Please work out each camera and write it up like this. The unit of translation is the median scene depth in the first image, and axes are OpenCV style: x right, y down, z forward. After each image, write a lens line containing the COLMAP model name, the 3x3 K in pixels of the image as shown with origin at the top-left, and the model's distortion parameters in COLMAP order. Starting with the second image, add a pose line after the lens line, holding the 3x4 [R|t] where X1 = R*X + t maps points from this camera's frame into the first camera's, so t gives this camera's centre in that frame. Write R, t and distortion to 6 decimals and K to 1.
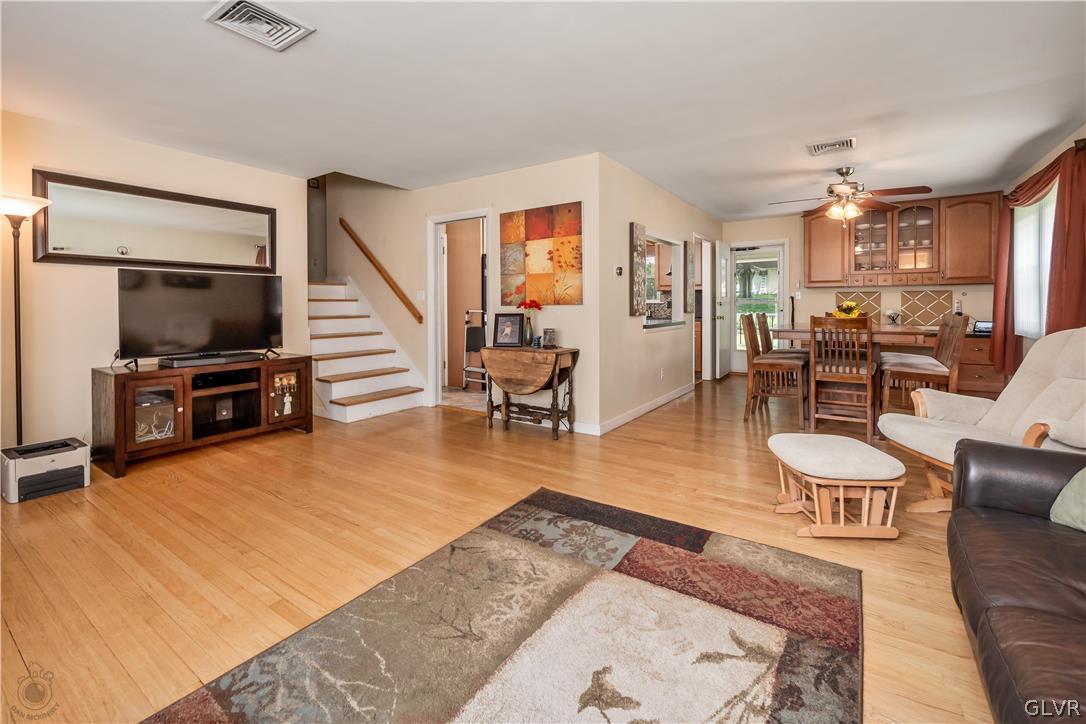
lens RADIAL K [[455.4, 0, 526.7], [0, 455.4, 310.1], [0, 0, 1]] dist [0.001848, 0.000198]
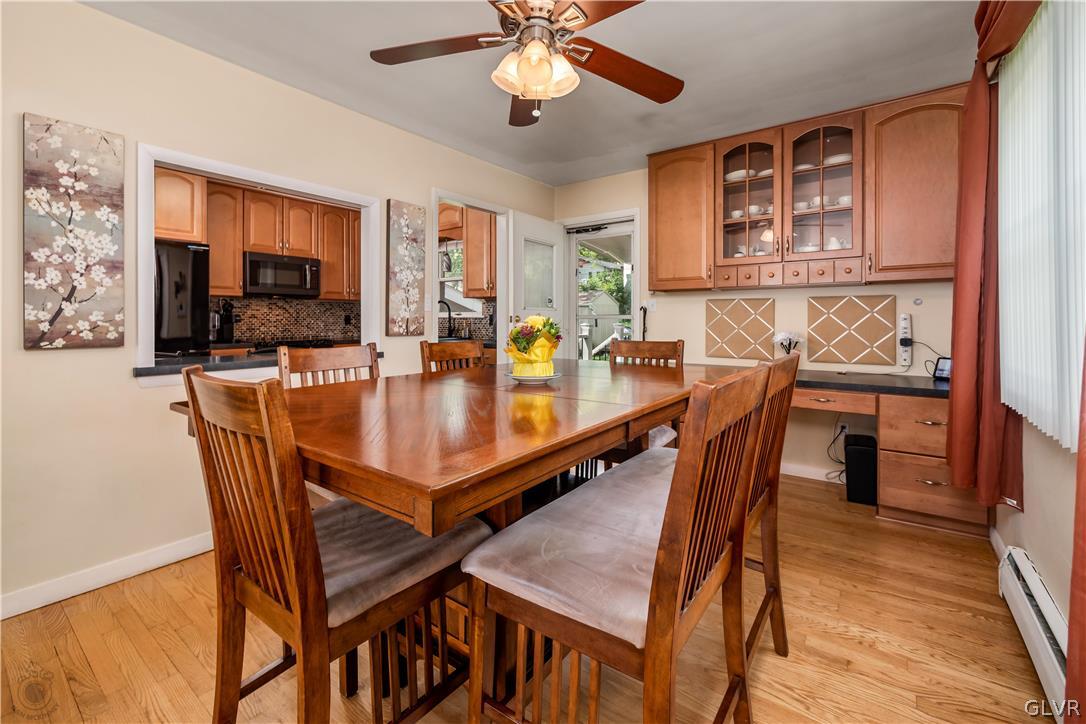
lens RADIAL K [[455.8, 0, 533.3], [0, 455.8, 322.4], [0, 0, 1]] dist [-0.021420, -0.000023]
pose [[0.999594, 0.005227, -0.028023, 0.488593], [-0.005175, 0.999985, 0.001931, -0.010507], [0.028032, -0.001785, 0.999605, 0.439571]]
